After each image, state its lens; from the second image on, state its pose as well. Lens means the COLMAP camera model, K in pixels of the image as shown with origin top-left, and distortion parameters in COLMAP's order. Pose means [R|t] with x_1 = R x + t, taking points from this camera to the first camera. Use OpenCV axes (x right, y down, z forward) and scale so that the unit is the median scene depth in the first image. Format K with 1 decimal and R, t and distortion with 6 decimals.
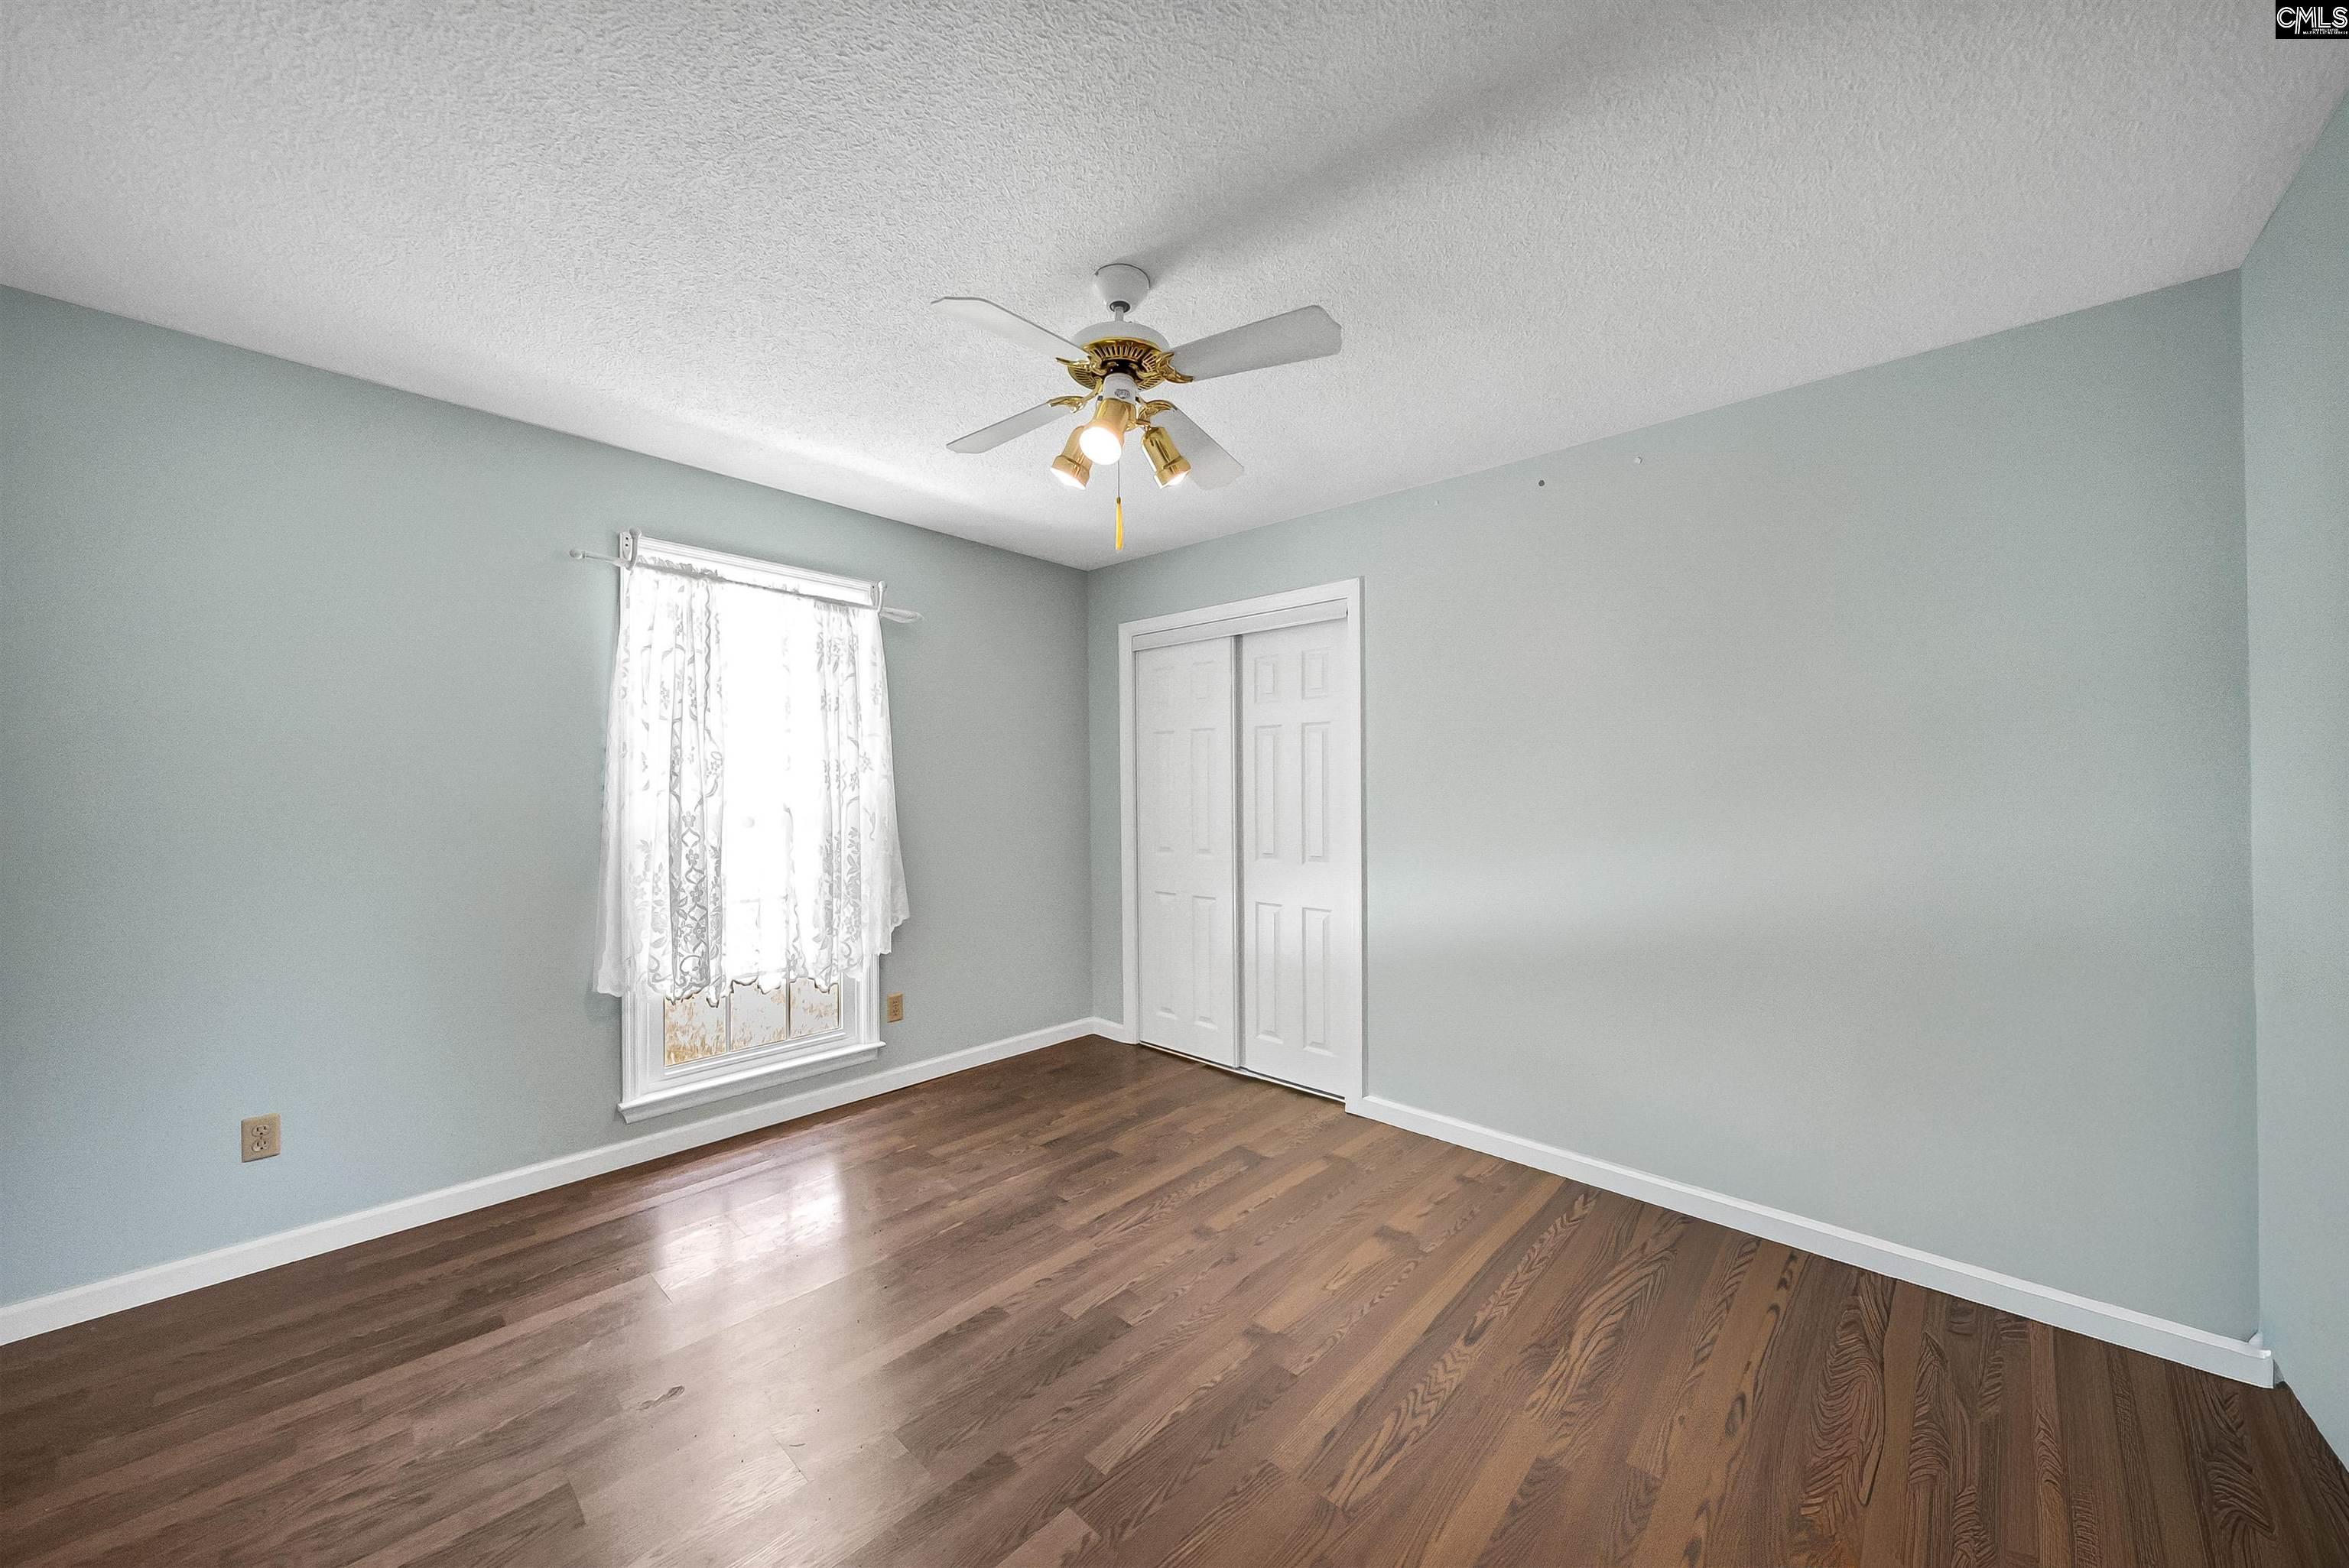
lens RADIAL K [[823.6, 0, 1166.1], [0, 823.6, 780.3], [0, 0, 1]] dist [-0.009062, 0.000472]
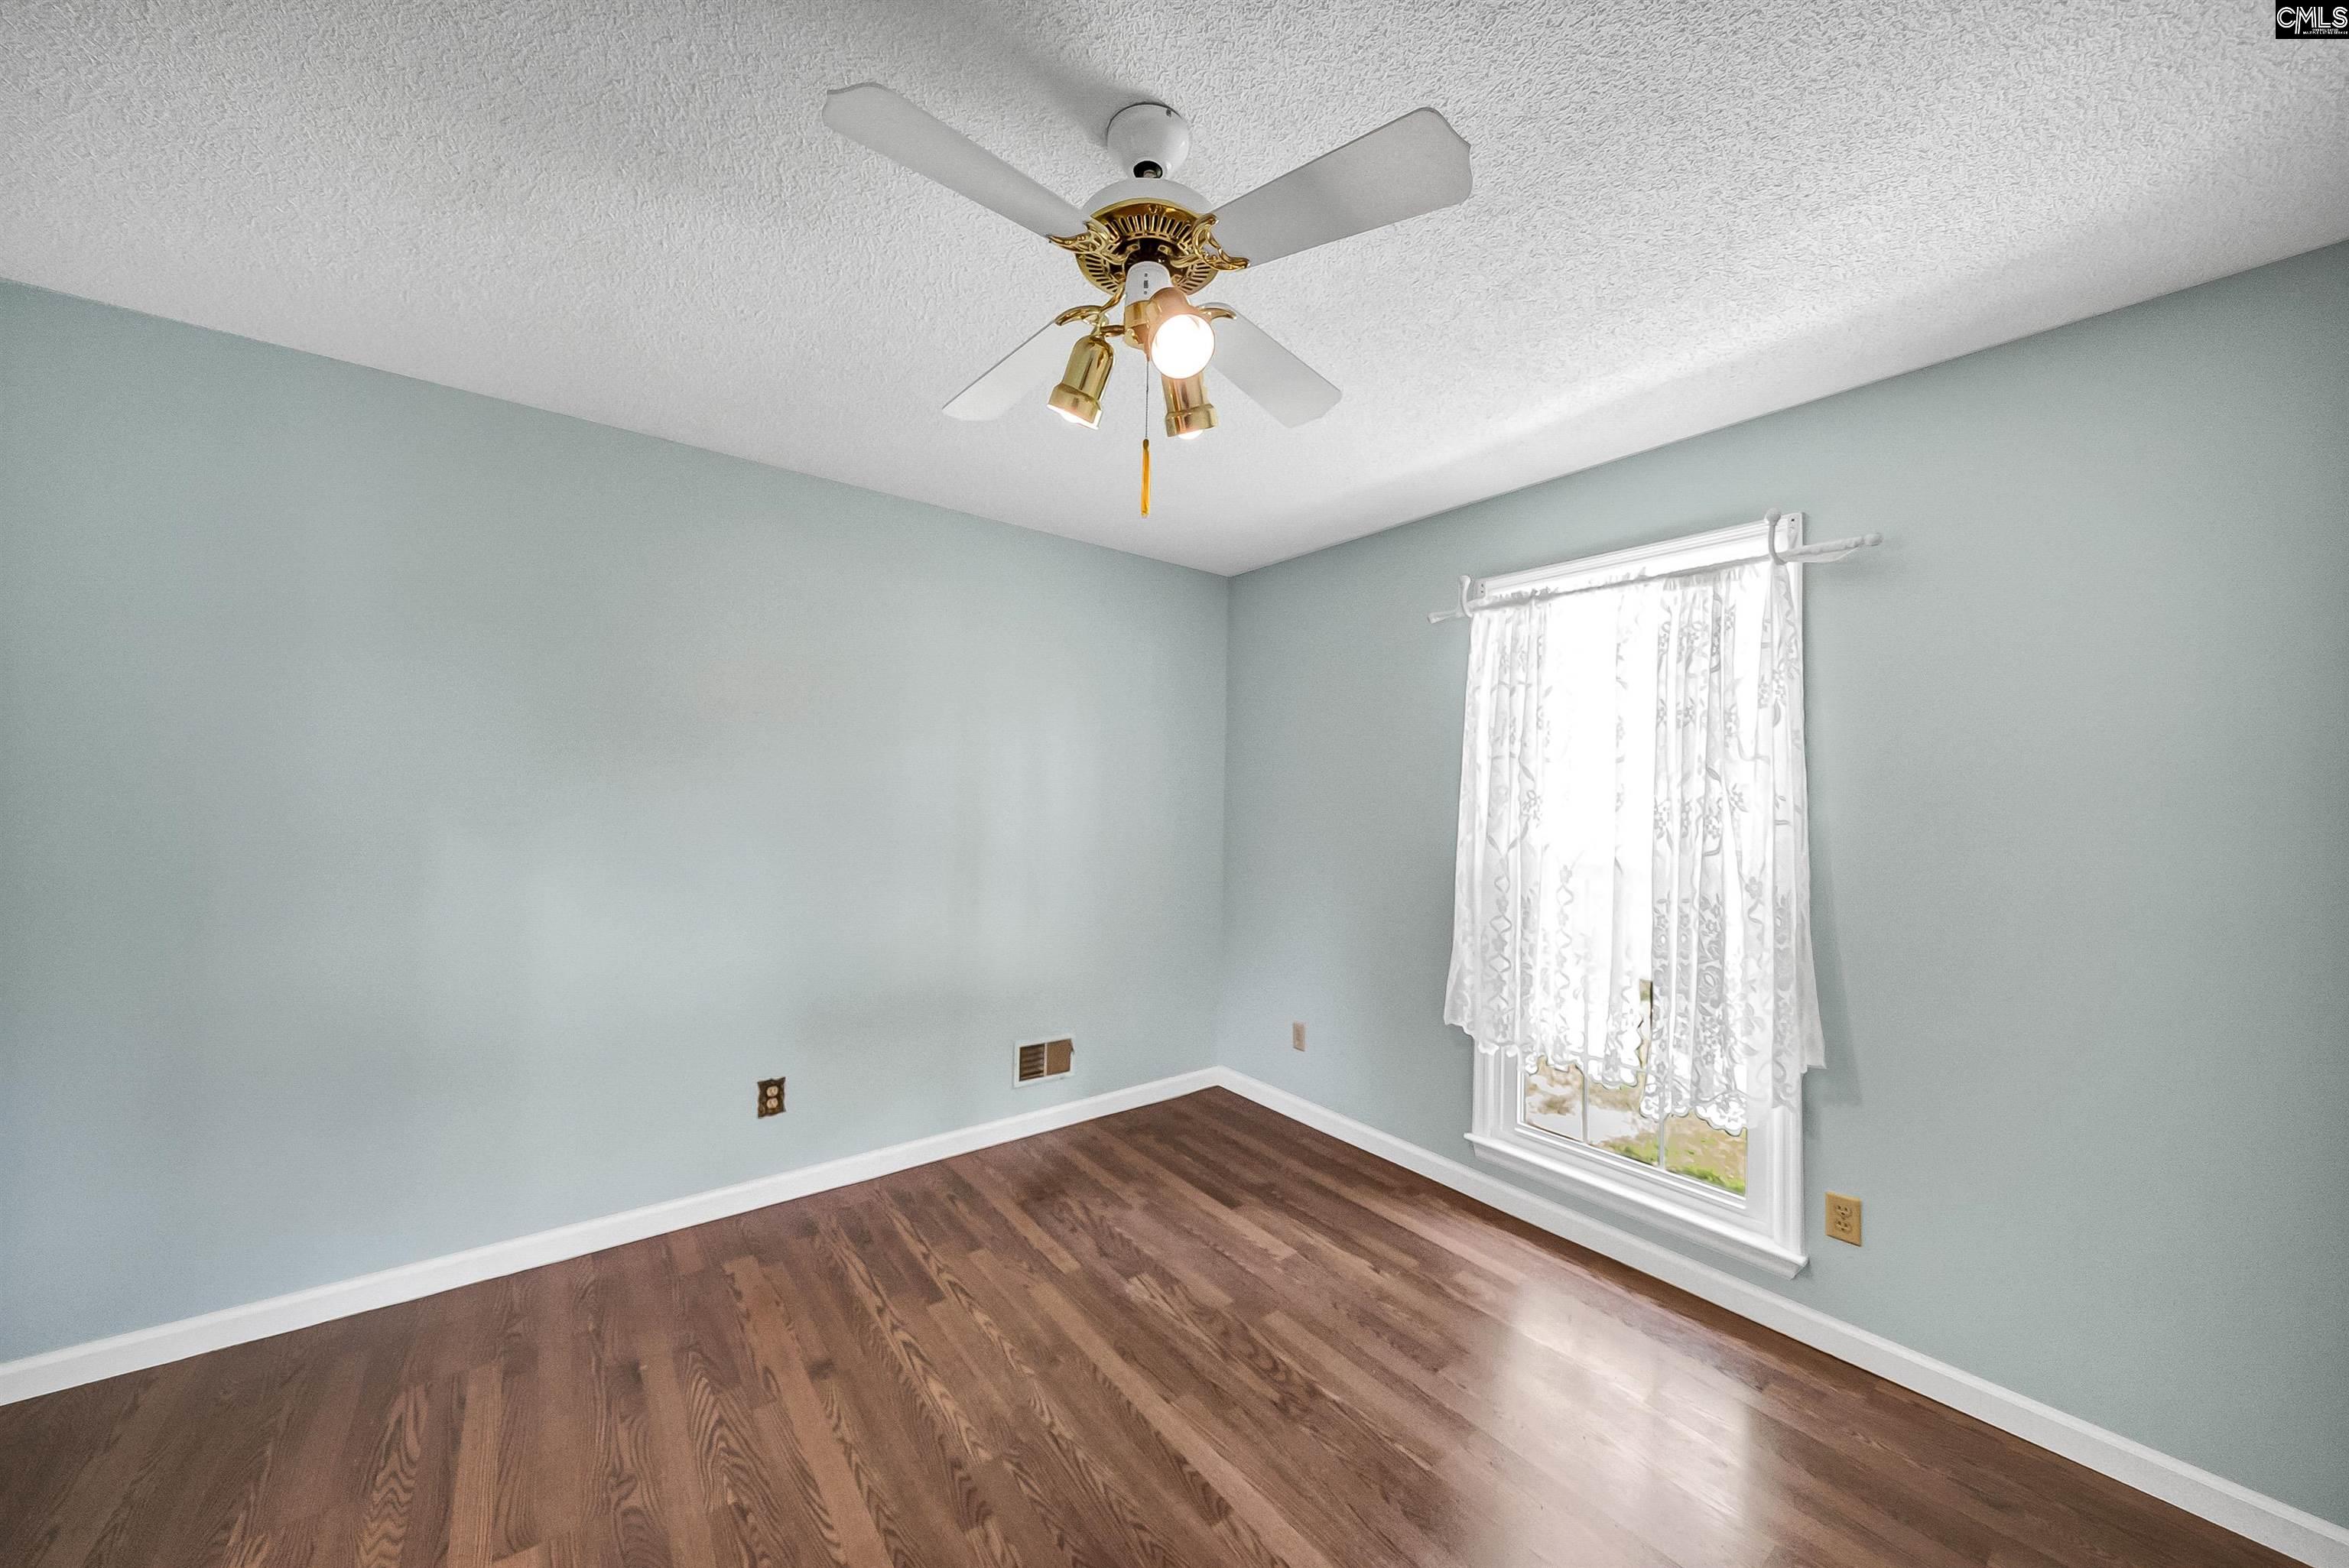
lens RADIAL K [[823.6, 0, 1165.0], [0, 823.6, 789.2], [0, 0, 1]] dist [-0.009062, 0.000472]
pose [[-0.182529, -0.015937, -0.983071, 0.422181], [-0.007780, 0.999861, -0.014765, -0.020790], [0.983170, 0.004954, -0.182627, 0.792799]]
